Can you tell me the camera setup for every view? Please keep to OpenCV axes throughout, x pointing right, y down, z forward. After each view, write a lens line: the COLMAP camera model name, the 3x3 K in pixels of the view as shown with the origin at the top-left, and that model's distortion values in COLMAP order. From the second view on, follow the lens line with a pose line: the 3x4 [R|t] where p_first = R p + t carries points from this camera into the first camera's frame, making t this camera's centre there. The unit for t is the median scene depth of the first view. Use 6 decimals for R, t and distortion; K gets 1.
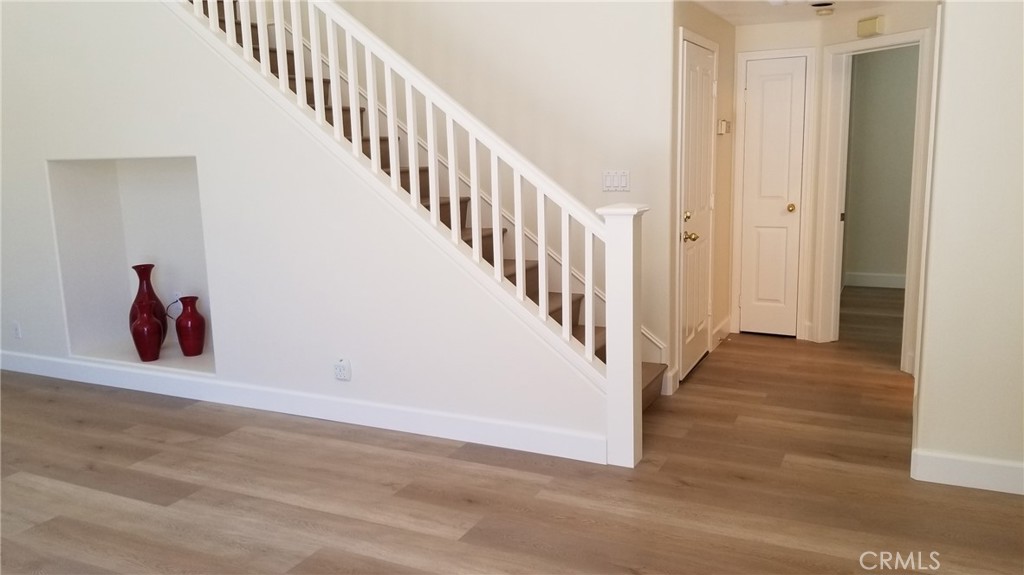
lens RADIAL K [[794.6, 0, 510.7], [0, 794.6, 296.9], [0, 0, 1]] dist [0.073760, -0.111341]
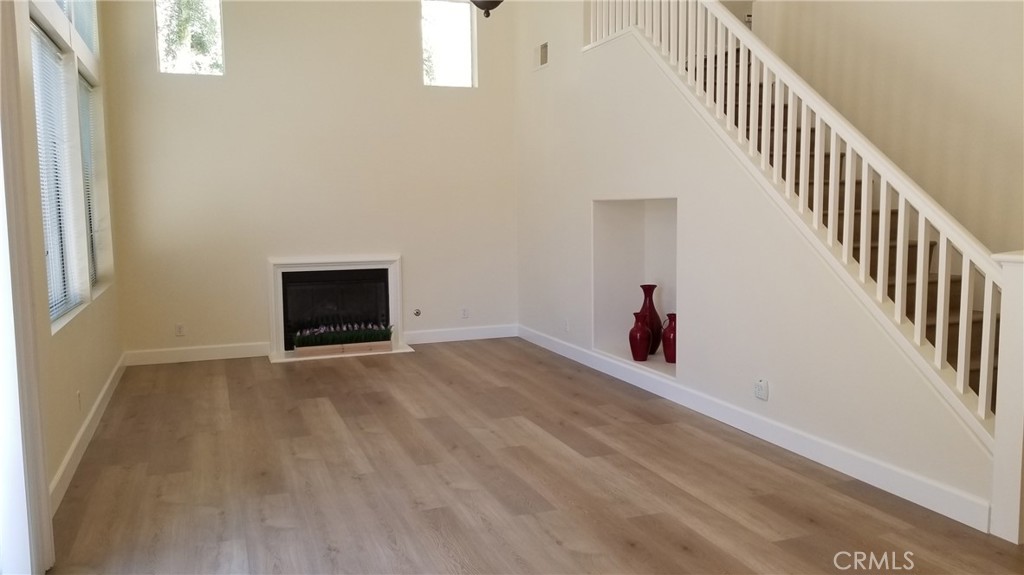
lens RADIAL K [[794.6, 0, 511.5], [0, 794.6, 293.8], [0, 0, 1]] dist [0.073760, -0.111341]
pose [[0.732012, 0.093746, -0.674811, 0.311264], [-0.134464, 0.990884, -0.008207, 0.018250], [0.667891, 0.096746, 0.737945, -0.072038]]
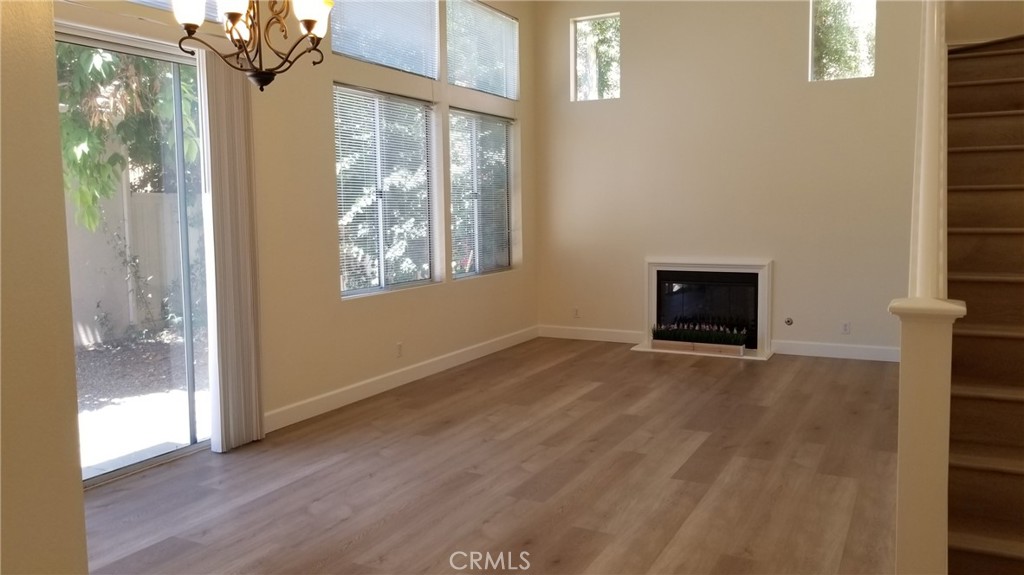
lens RADIAL K [[794.6, 0, 506.3], [0, 794.6, 287.6], [0, 0, 1]] dist [0.073760, -0.111341]
pose [[-0.020925, 0.126783, -0.991710, 0.729691], [-0.172923, 0.976518, 0.128490, -0.140281], [0.984713, 0.174179, 0.001491, 0.621938]]
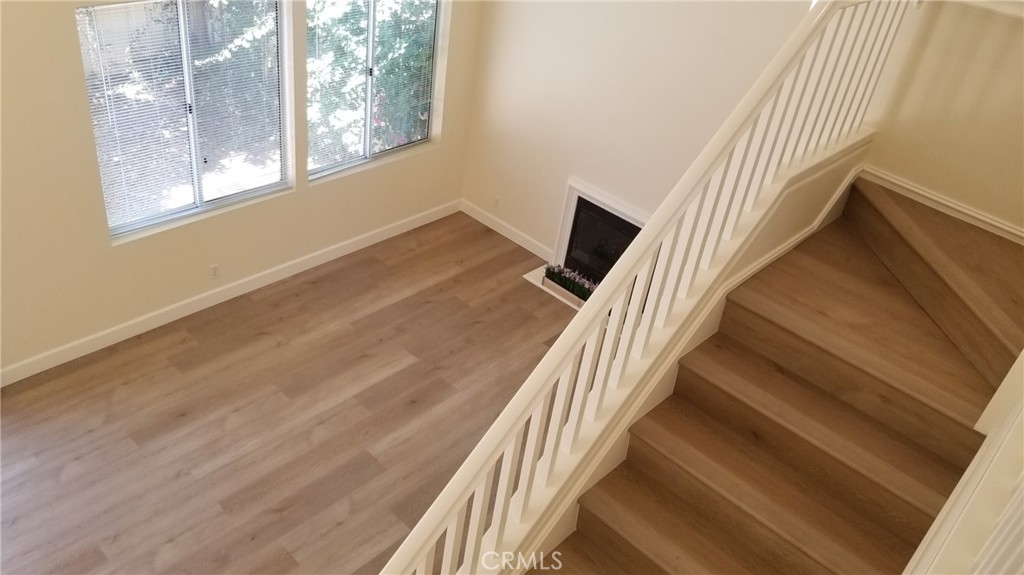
lens RADIAL K [[794.6, 0, 490.0], [0, 794.6, 271.7], [0, 0, 1]] dist [0.073760, -0.111341]
pose [[-0.302989, 0.513237, -0.802985, 0.153412], [-0.287276, 0.754209, 0.590459, -0.877142], [0.908664, 0.409581, -0.081077, 1.065962]]
